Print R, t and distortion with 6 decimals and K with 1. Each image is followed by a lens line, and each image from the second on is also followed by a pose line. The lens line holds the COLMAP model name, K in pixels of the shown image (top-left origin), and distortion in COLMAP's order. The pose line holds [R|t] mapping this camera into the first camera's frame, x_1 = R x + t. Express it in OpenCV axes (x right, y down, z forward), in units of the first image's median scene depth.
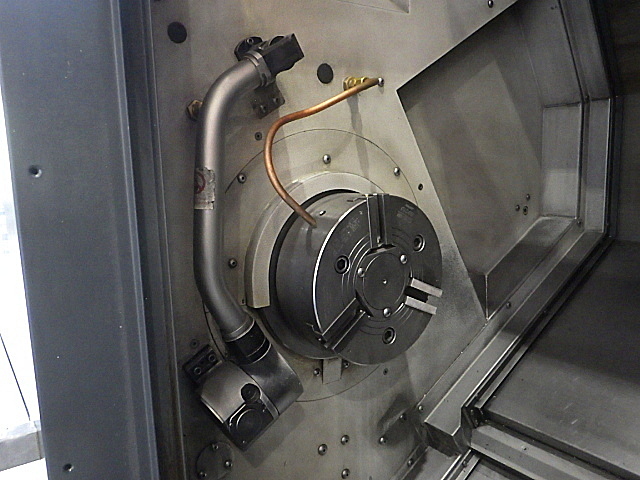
lens RADIAL K [[525.7, 0, 318.6], [0, 525.7, 239.3], [0, 0, 1]] dist [-0.000691, -0.005934]
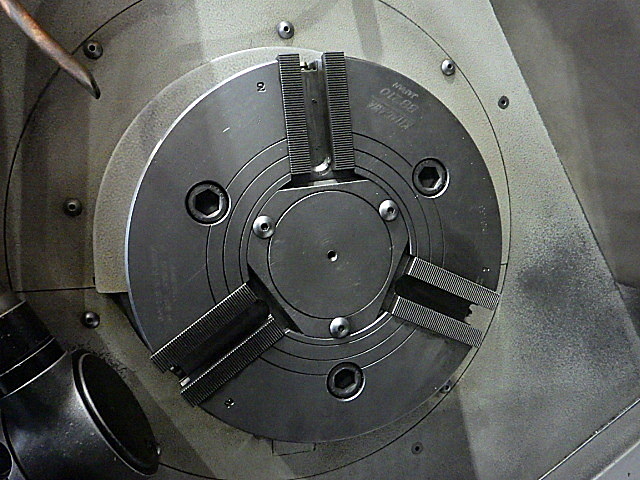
lens RADIAL K [[525.7, 0, 321.0], [0, 525.7, 240.4], [0, 0, 1]] dist [-0.000691, -0.005934]
pose [[0.938169, 0.045649, -0.343153, 0.200276], [-0.060336, 0.997657, -0.032239, 0.061888], [0.340878, 0.050950, 0.938726, 0.436409]]
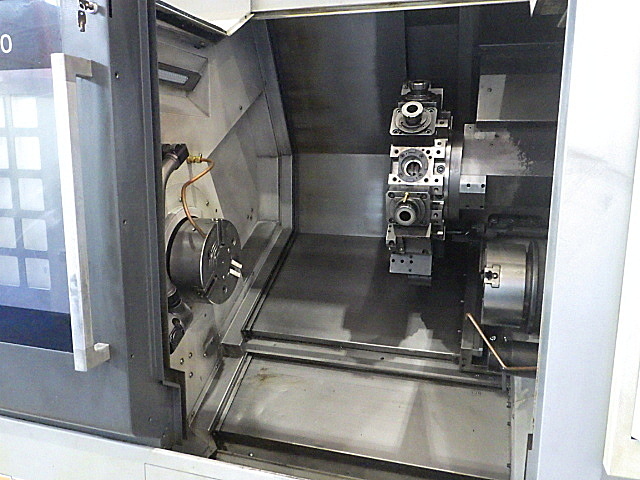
lens RADIAL K [[525.7, 0, 320.8], [0, 525.7, 237.8], [0, 0, 1]] dist [-0.000691, -0.005934]
pose [[0.798632, -0.065105, 0.598288, -0.580586], [0.059957, 0.997793, 0.028543, -0.035286], [-0.598826, 0.013076, 0.800773, -0.630764]]
